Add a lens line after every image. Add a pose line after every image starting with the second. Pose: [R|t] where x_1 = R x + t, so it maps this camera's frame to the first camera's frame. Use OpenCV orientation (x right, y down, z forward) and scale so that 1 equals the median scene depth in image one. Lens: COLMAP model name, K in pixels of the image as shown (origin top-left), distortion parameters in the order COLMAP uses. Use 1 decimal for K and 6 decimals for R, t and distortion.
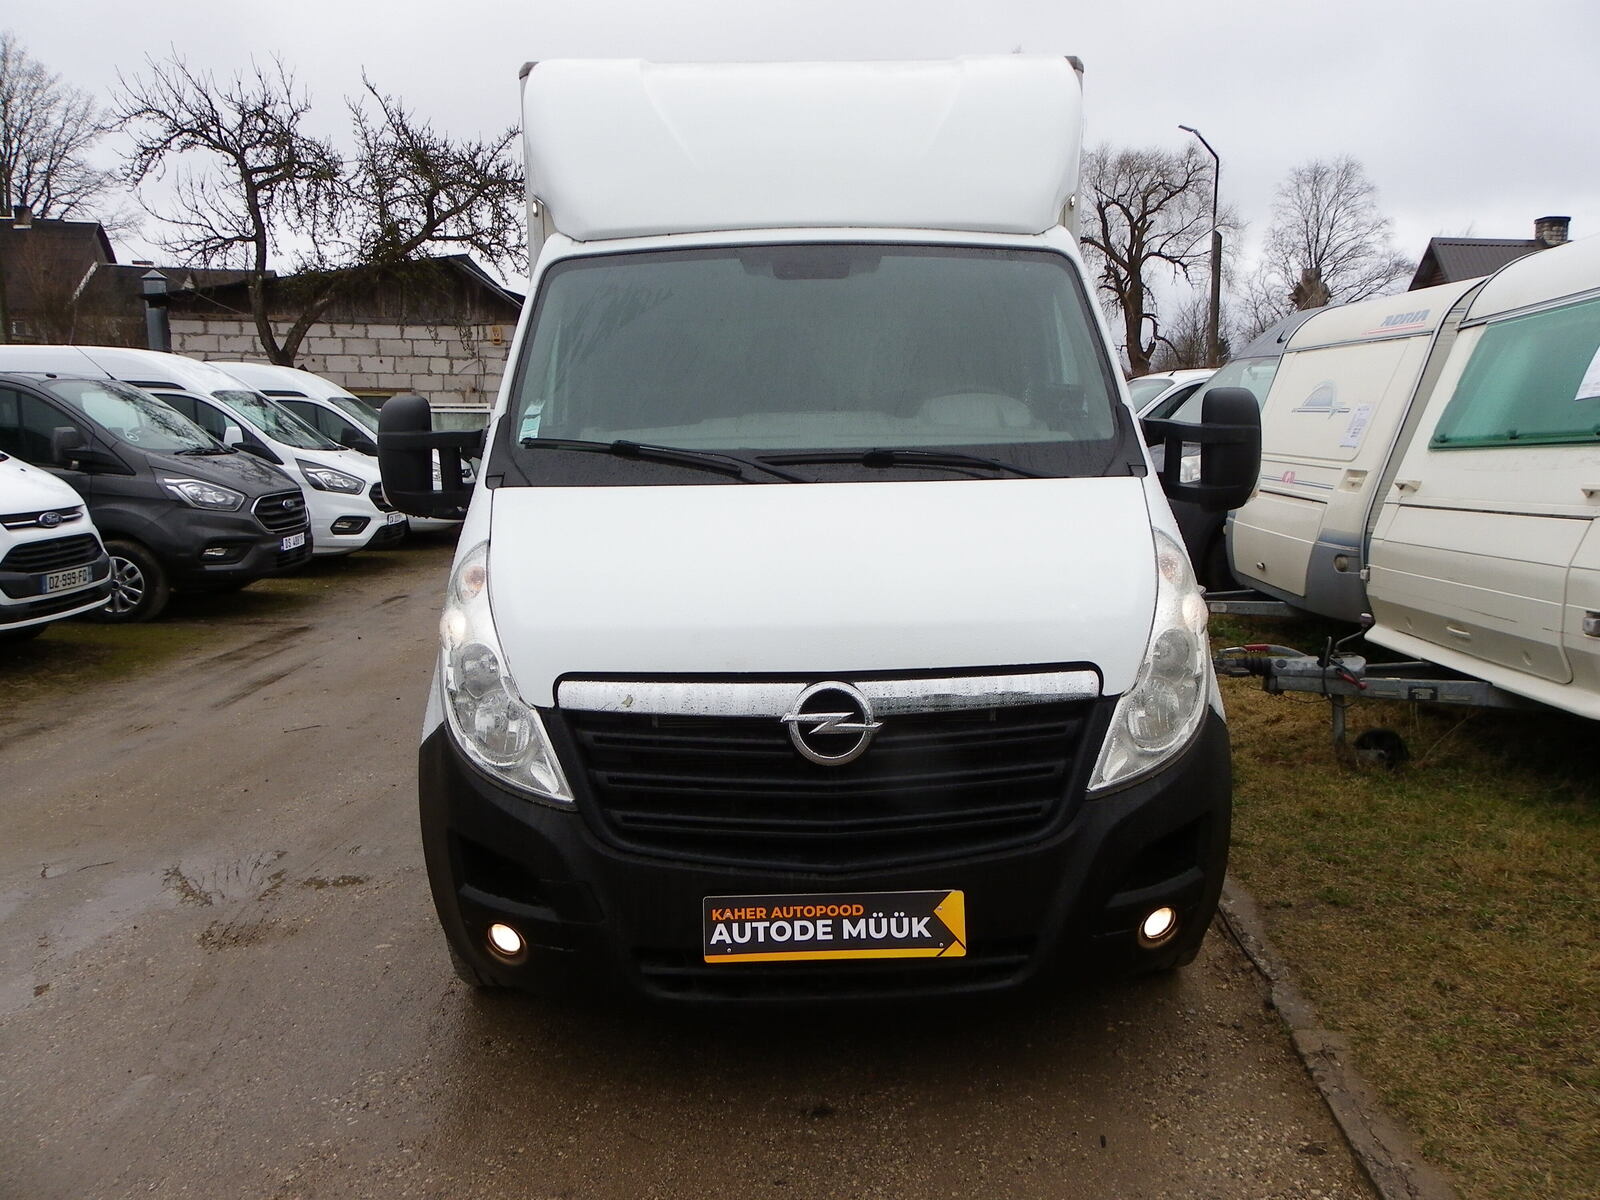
lens RADIAL K [[1146.1, 0, 800.0], [0, 1146.1, 600.0], [0, 0, 1]] dist [-0.022322, -0.008108]
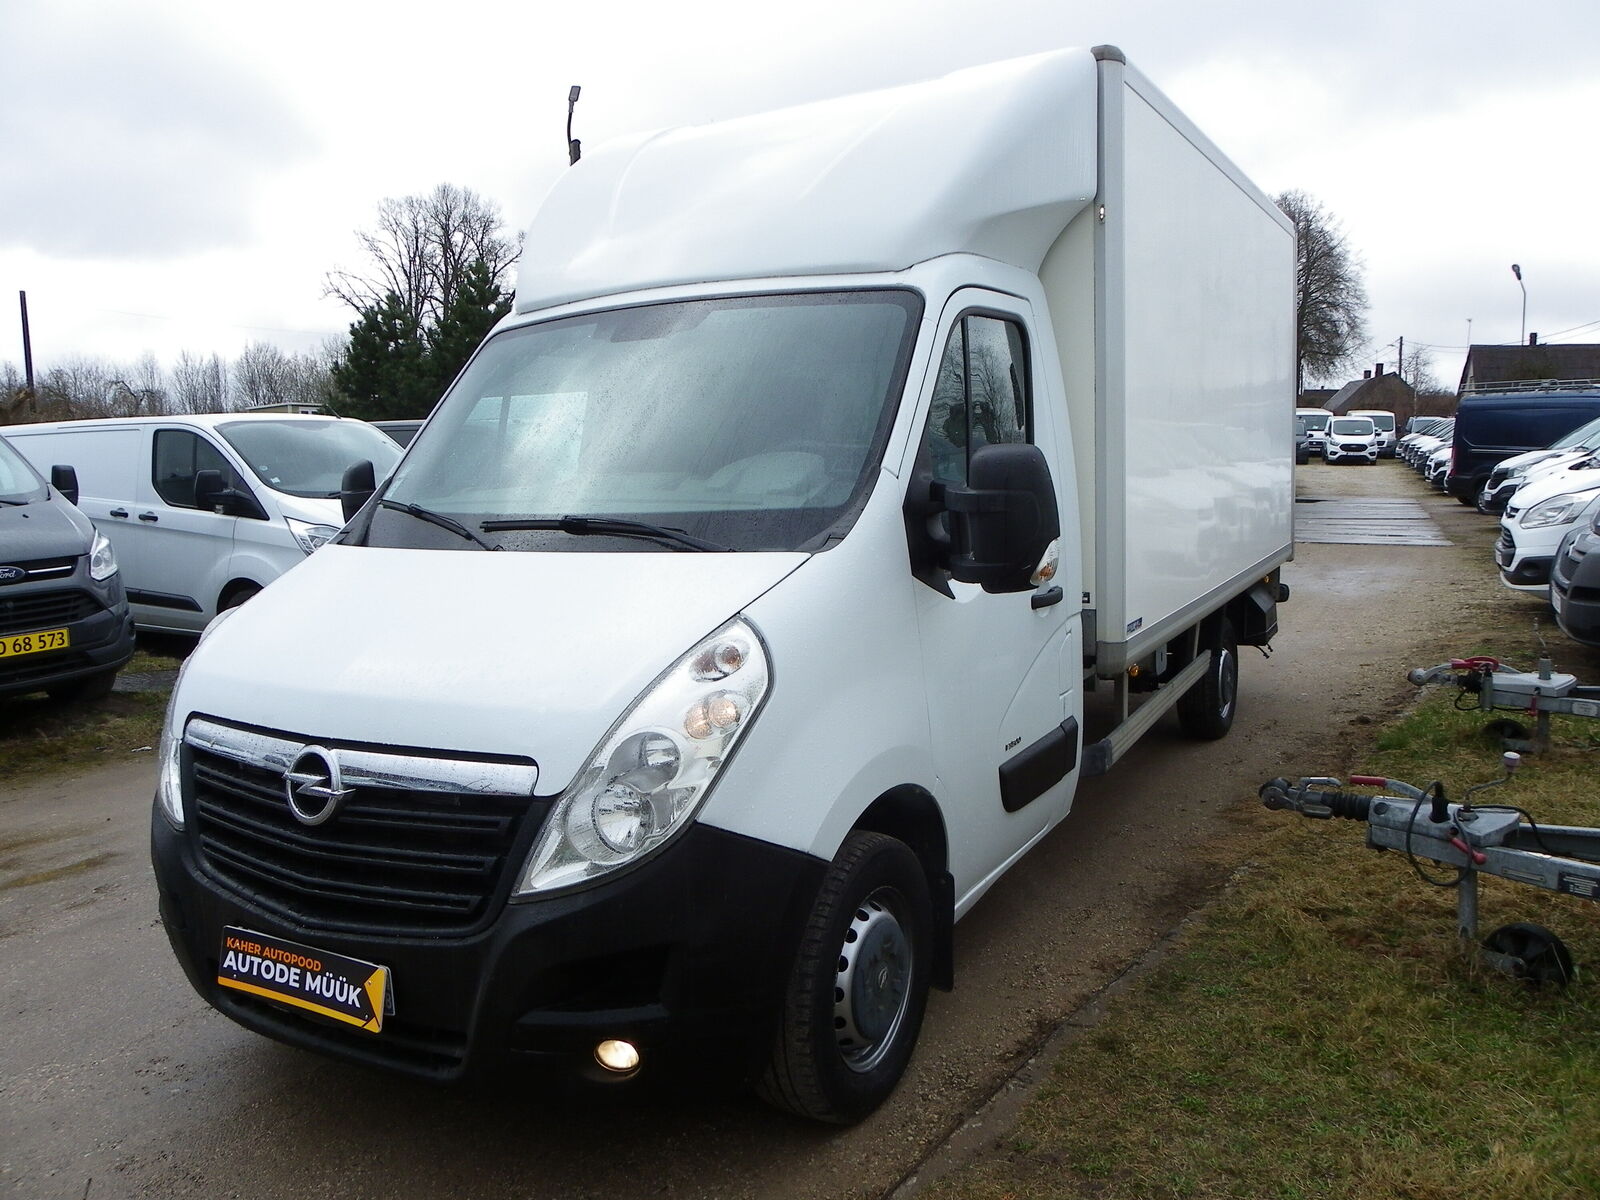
lens RADIAL K [[1146.1, 0, 800.0], [0, 1146.1, 600.0], [0, 0, 1]] dist [-0.022322, -0.008108]
pose [[0.866008, 0.052940, -0.497220, 0.934178], [-0.061564, 0.998103, -0.000955, -0.089871], [0.496226, 0.031438, 0.867624, 0.303736]]
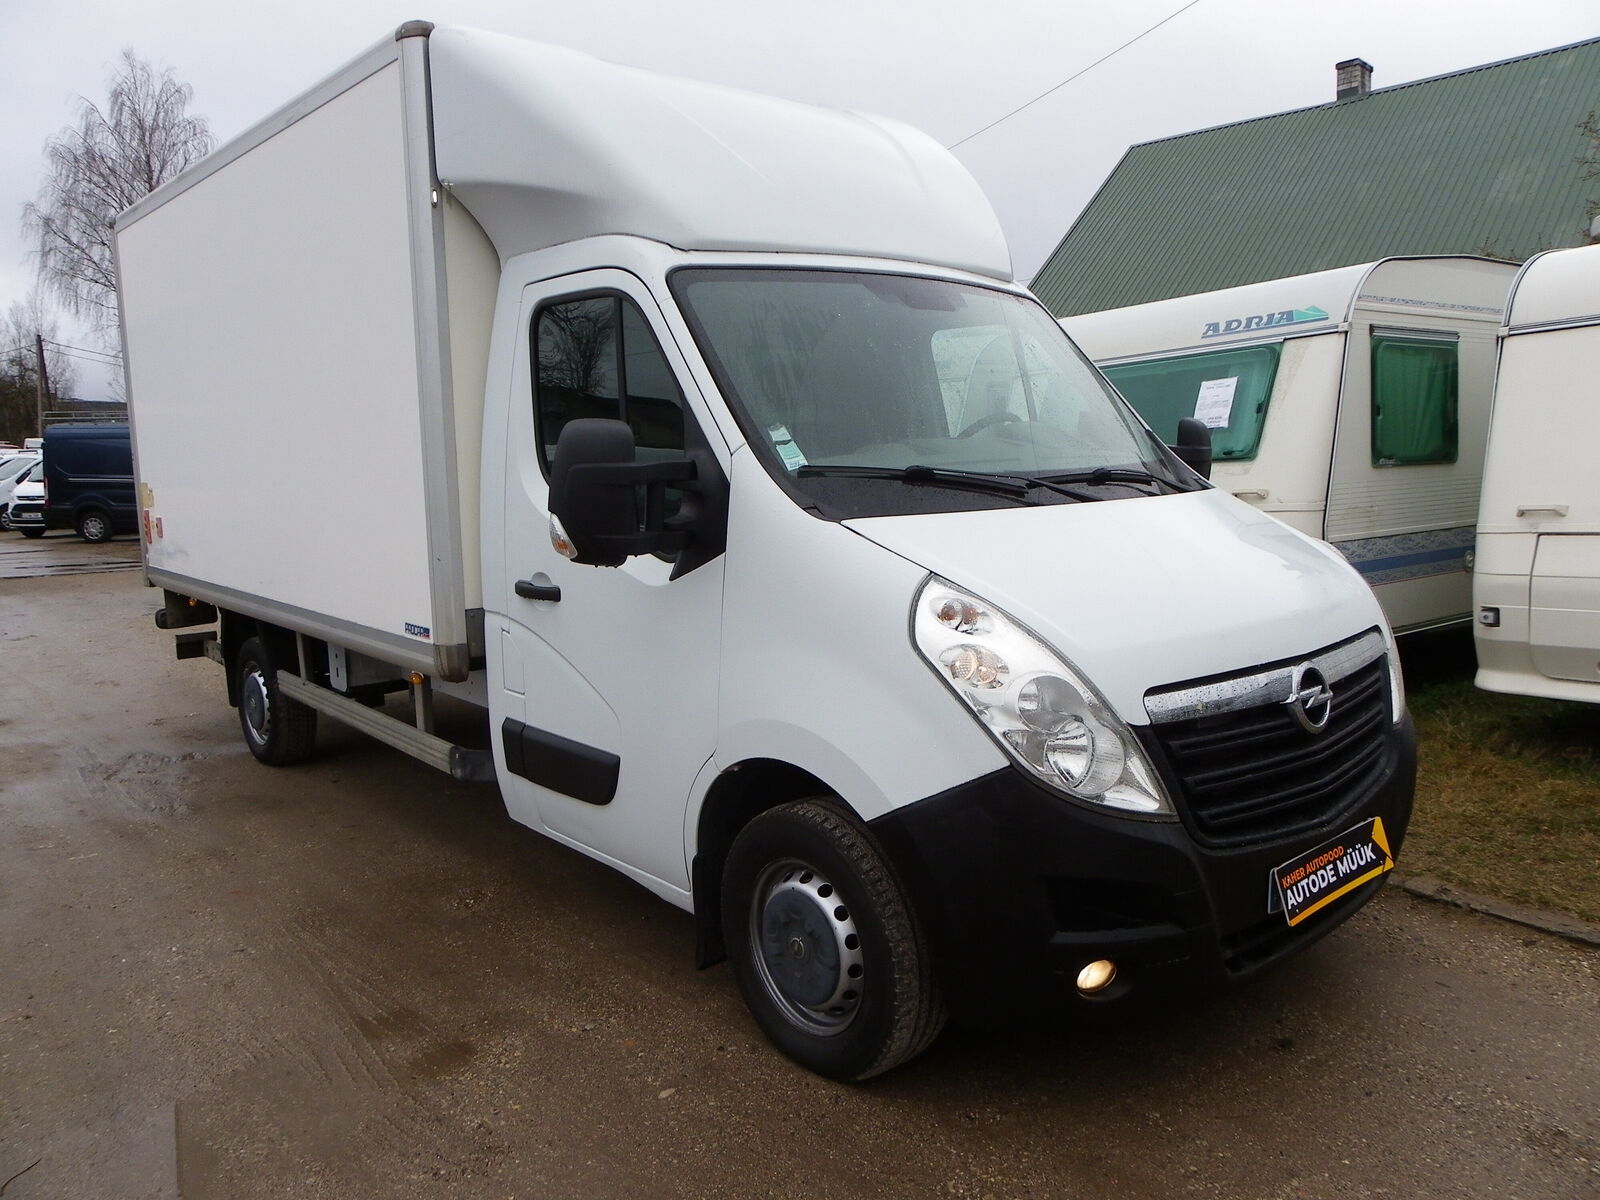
lens RADIAL K [[1146.1, 0, 800.0], [0, 1146.1, 600.0], [0, 0, 1]] dist [-0.022322, -0.008108]
pose [[0.783660, -0.089552, 0.614701, -1.088045], [0.111358, 0.993776, 0.002812, -0.051801], [-0.611127, 0.066249, 0.788755, 0.397092]]
